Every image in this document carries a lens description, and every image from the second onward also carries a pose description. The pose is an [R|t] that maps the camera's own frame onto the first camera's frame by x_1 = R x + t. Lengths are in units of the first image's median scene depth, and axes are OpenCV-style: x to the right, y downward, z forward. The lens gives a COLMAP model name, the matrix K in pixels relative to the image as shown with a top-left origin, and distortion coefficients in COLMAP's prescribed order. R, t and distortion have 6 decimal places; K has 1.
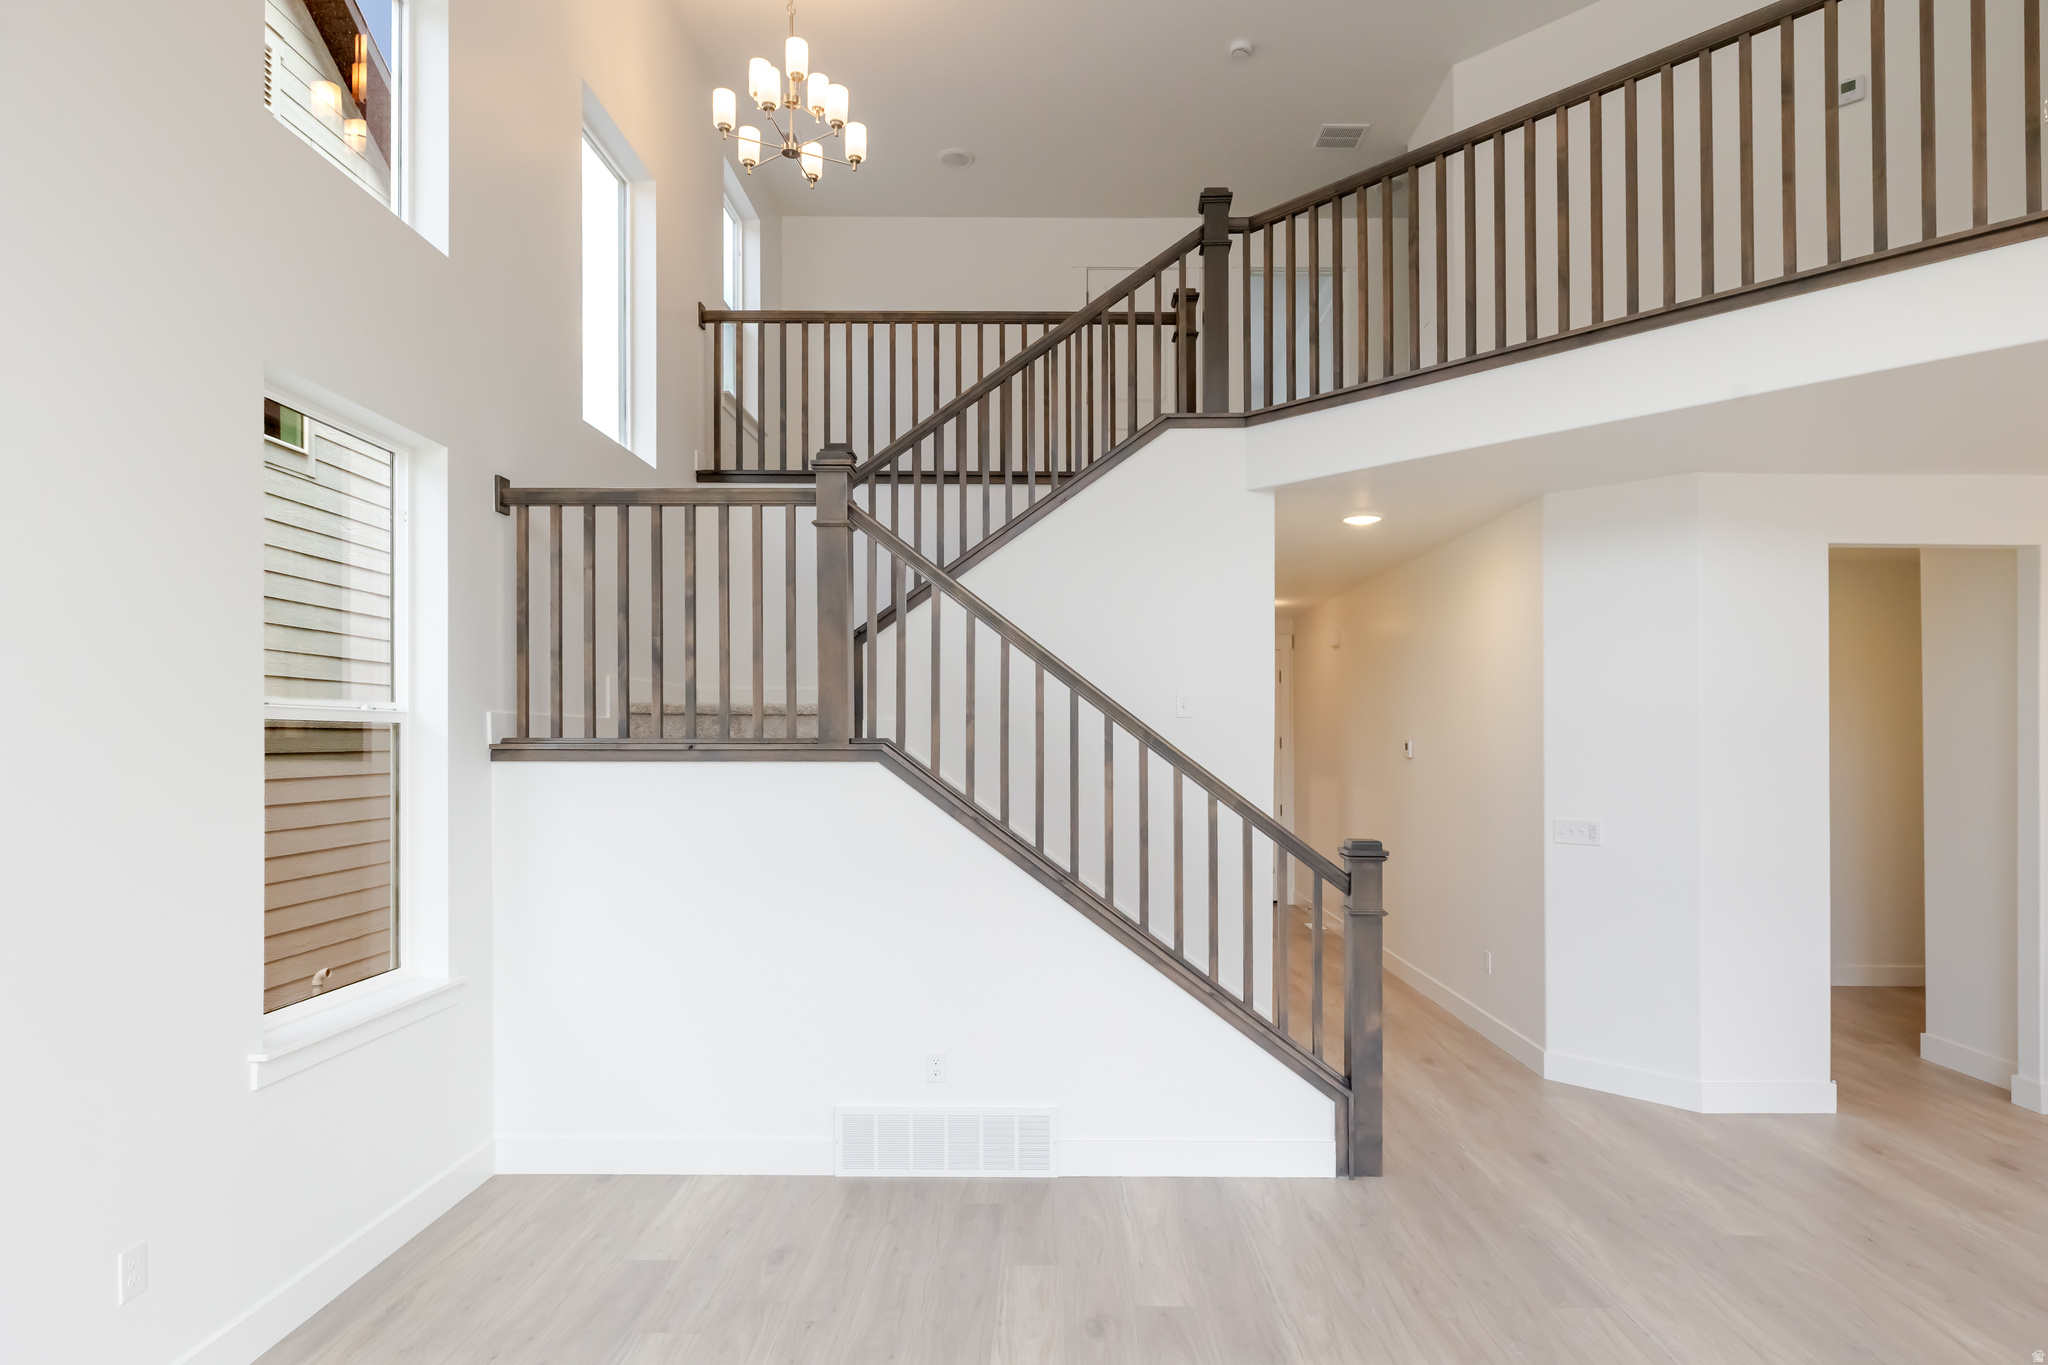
lens RADIAL K [[1118.5, 0, 1064.4], [0, 1118.5, 730.9], [0, 0, 1]] dist [-0.001109, -0.000557]
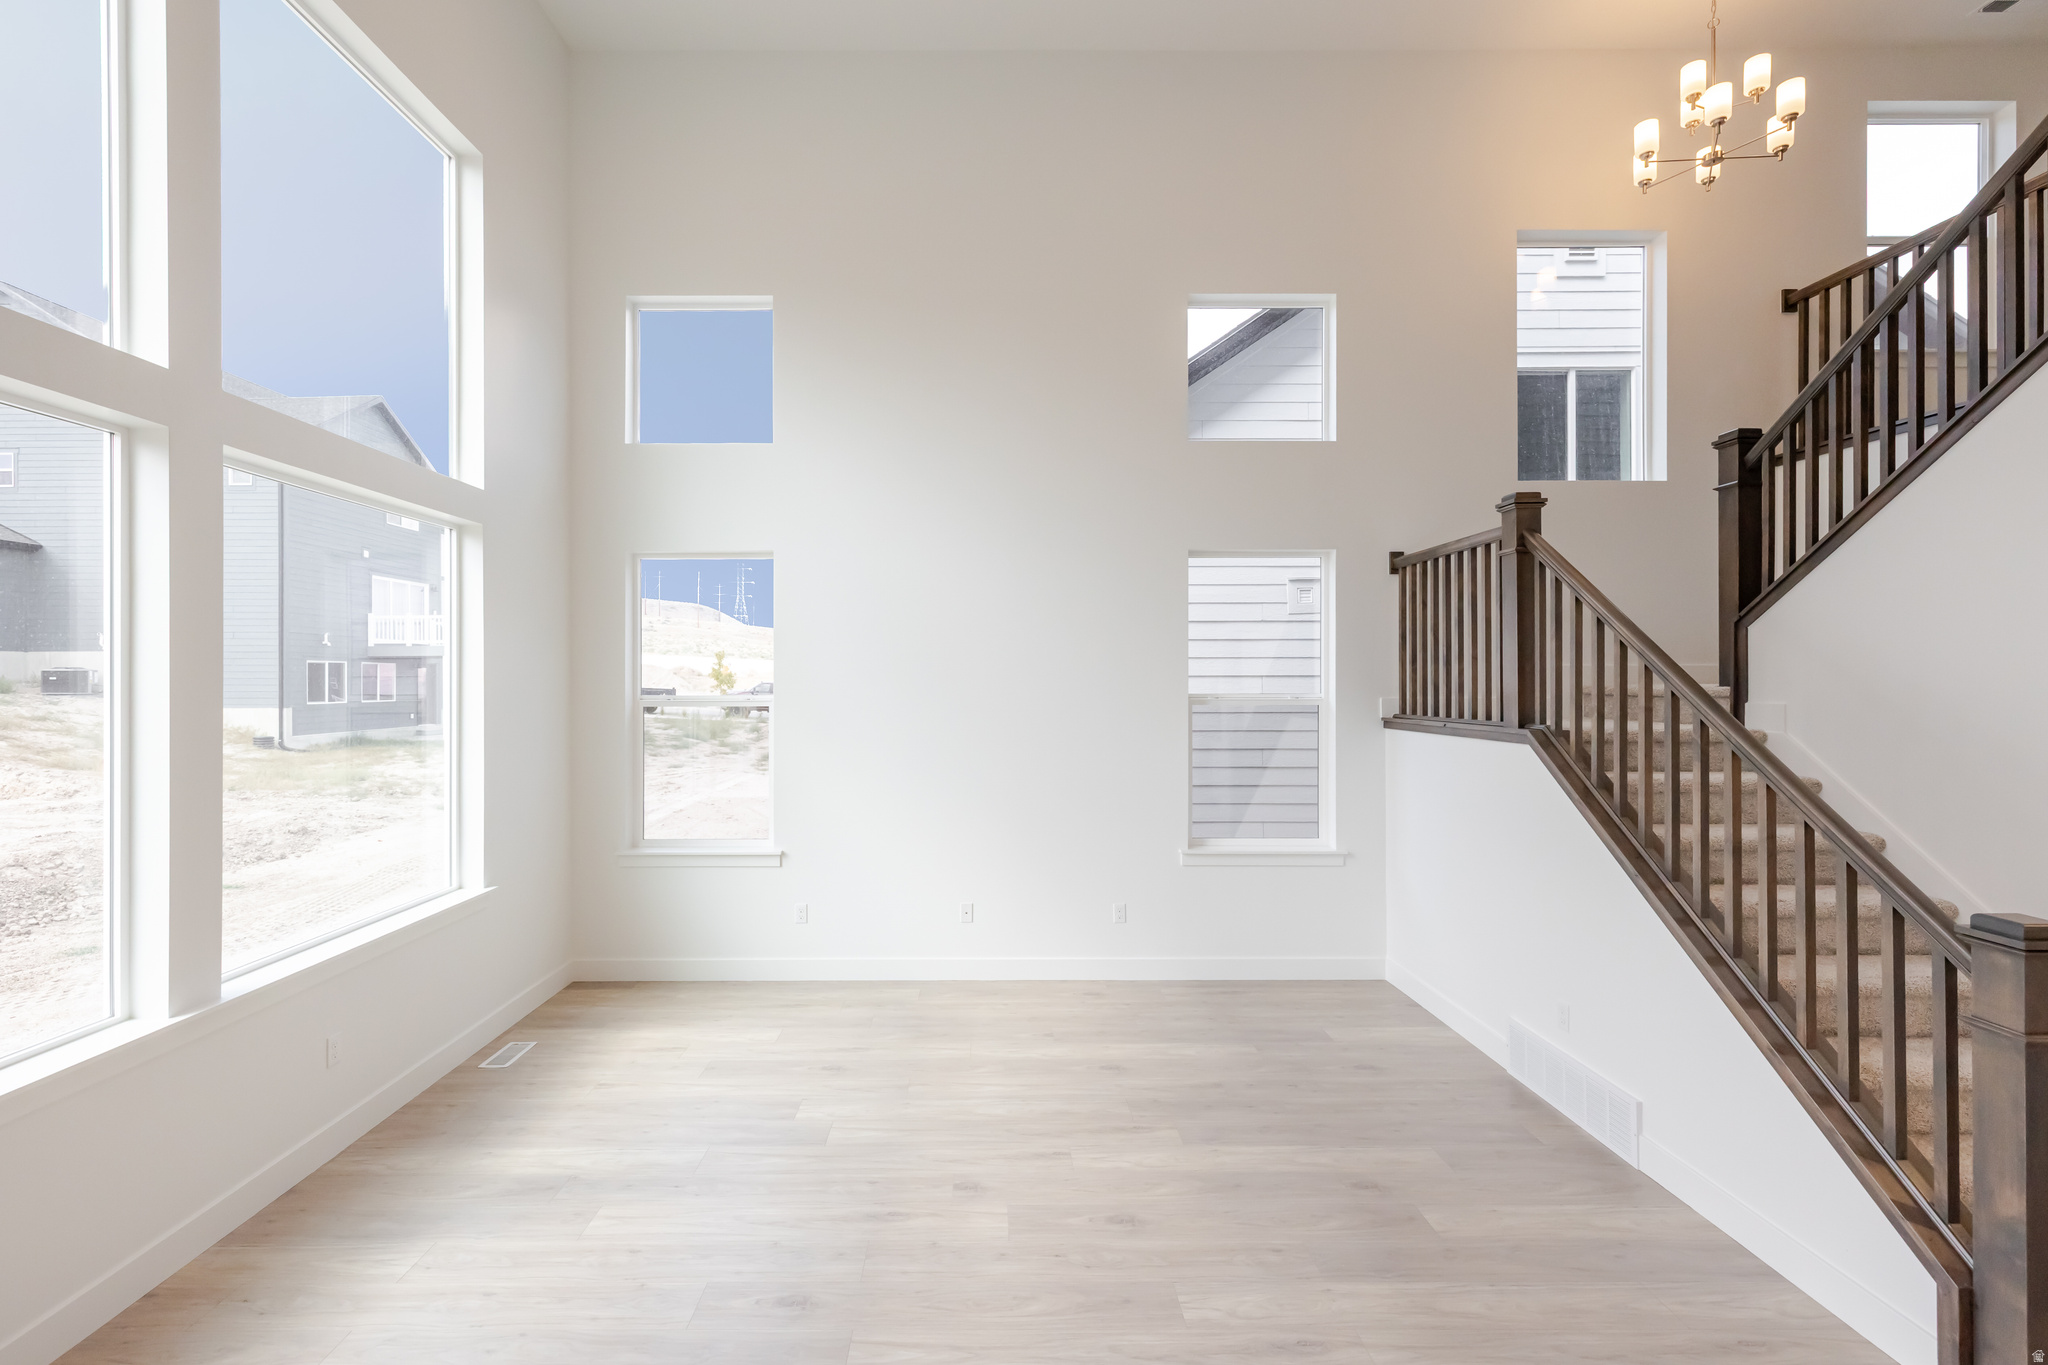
lens RADIAL K [[884.5, 0, 978.6], [0, 884.5, 684.4], [0, 0, 1]] dist [-0.001531, -0.000122]
pose [[-0.012245, -0.000838, -0.999925, 0.779752], [0.008962, 0.999959, -0.000948, -0.040349], [0.999885, -0.008973, -0.012237, 0.413429]]
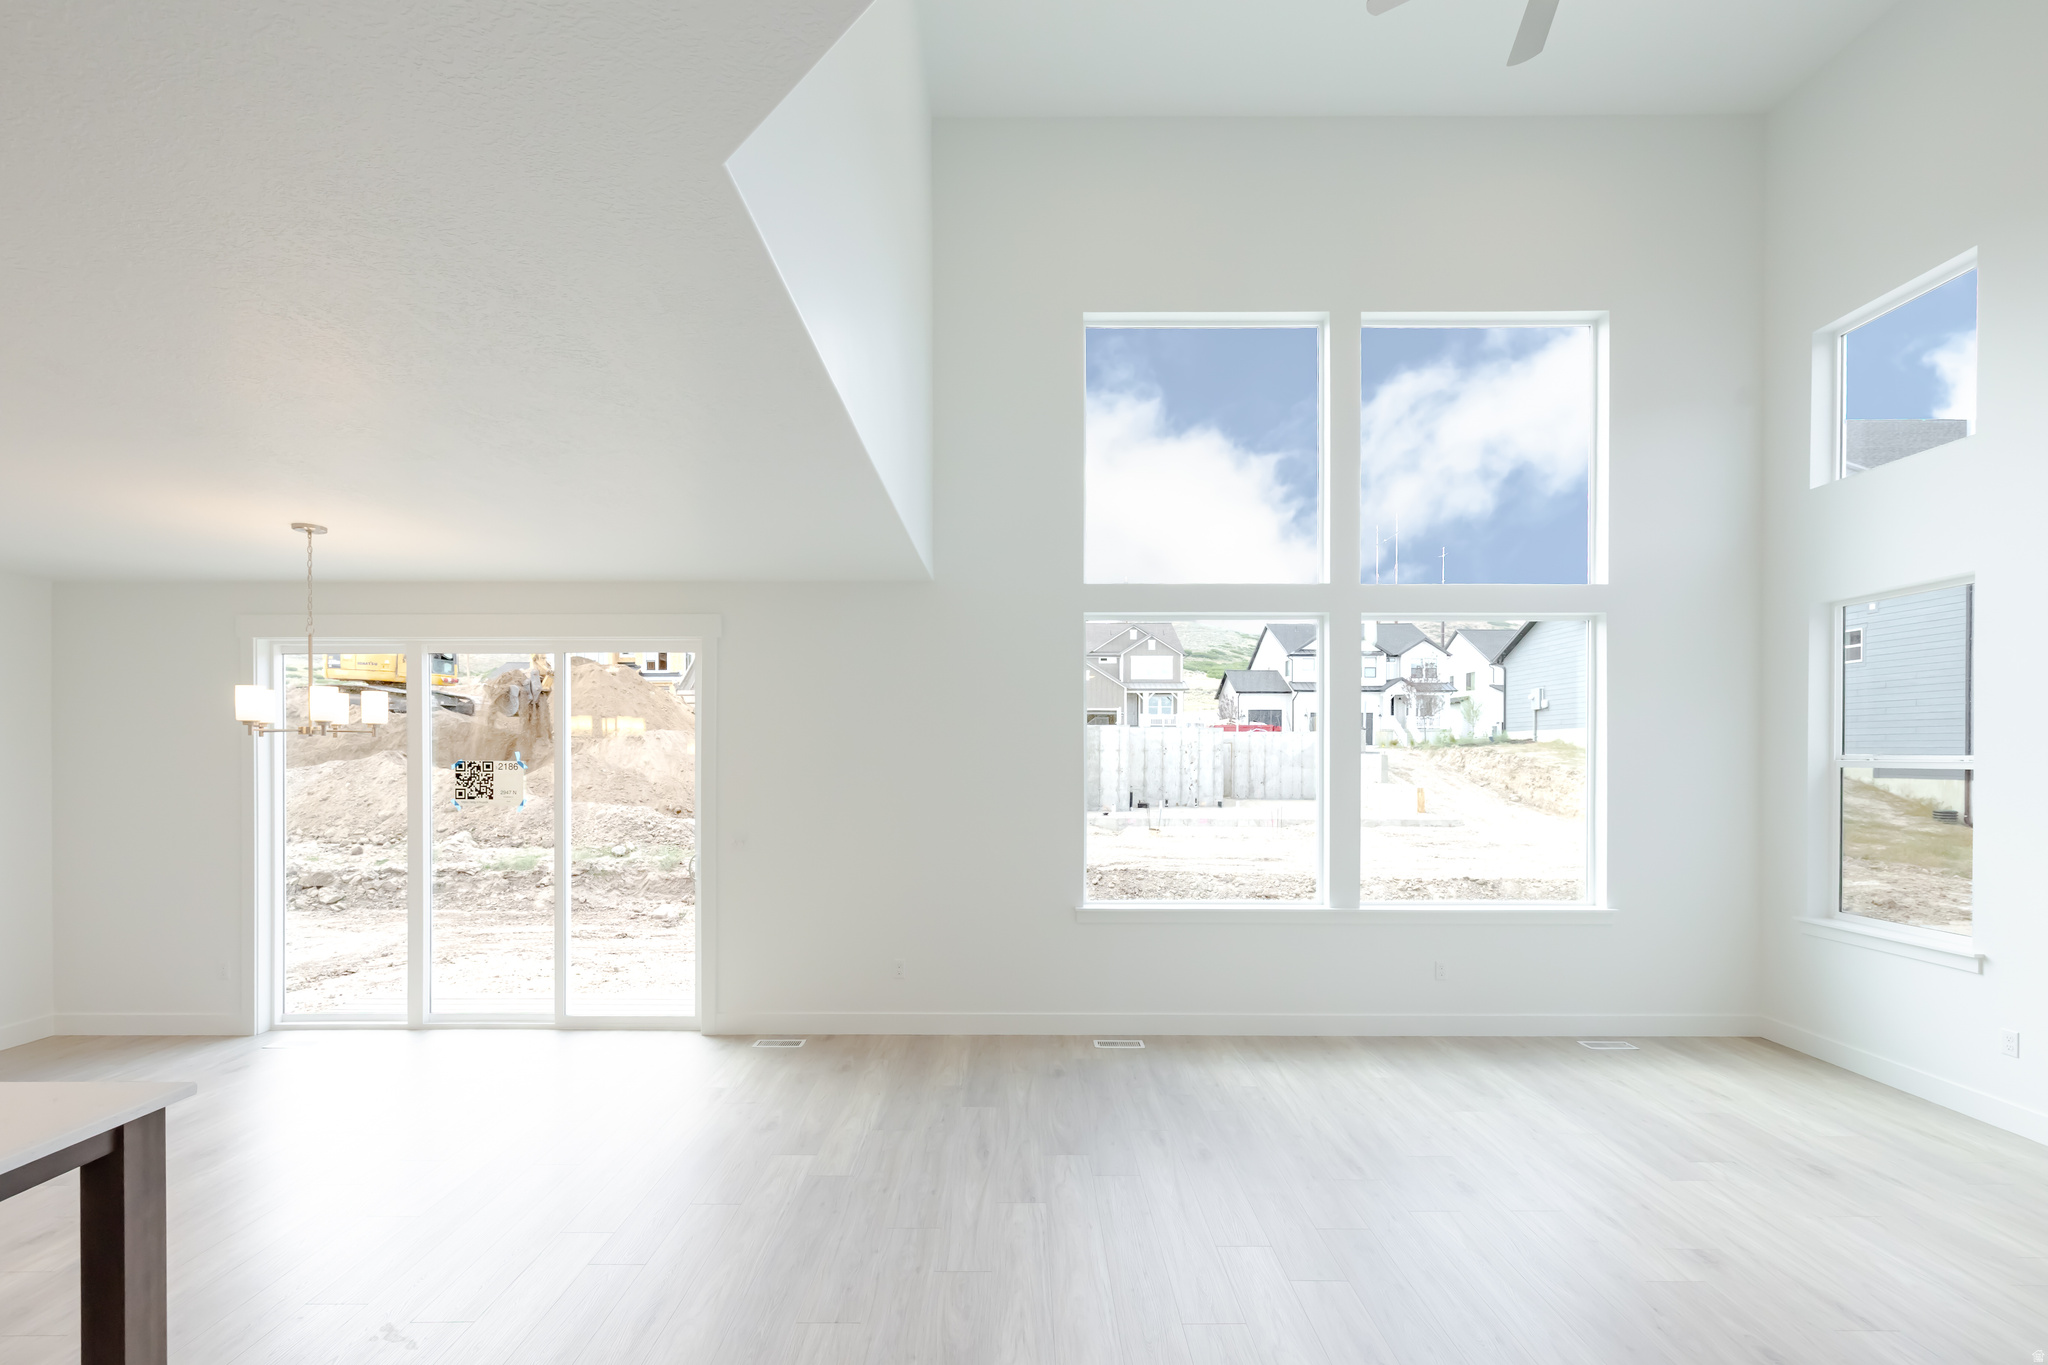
lens RADIAL K [[902.6, 0, 1020.3], [0, 902.6, 754.9], [0, 0, 1]] dist [-0.000105, -0.000172]
pose [[-0.999933, -0.008725, 0.007649, 0.585235], [-0.008747, 0.999958, -0.002790, -0.015872], [-0.007624, -0.002856, -0.999967, 1.125379]]
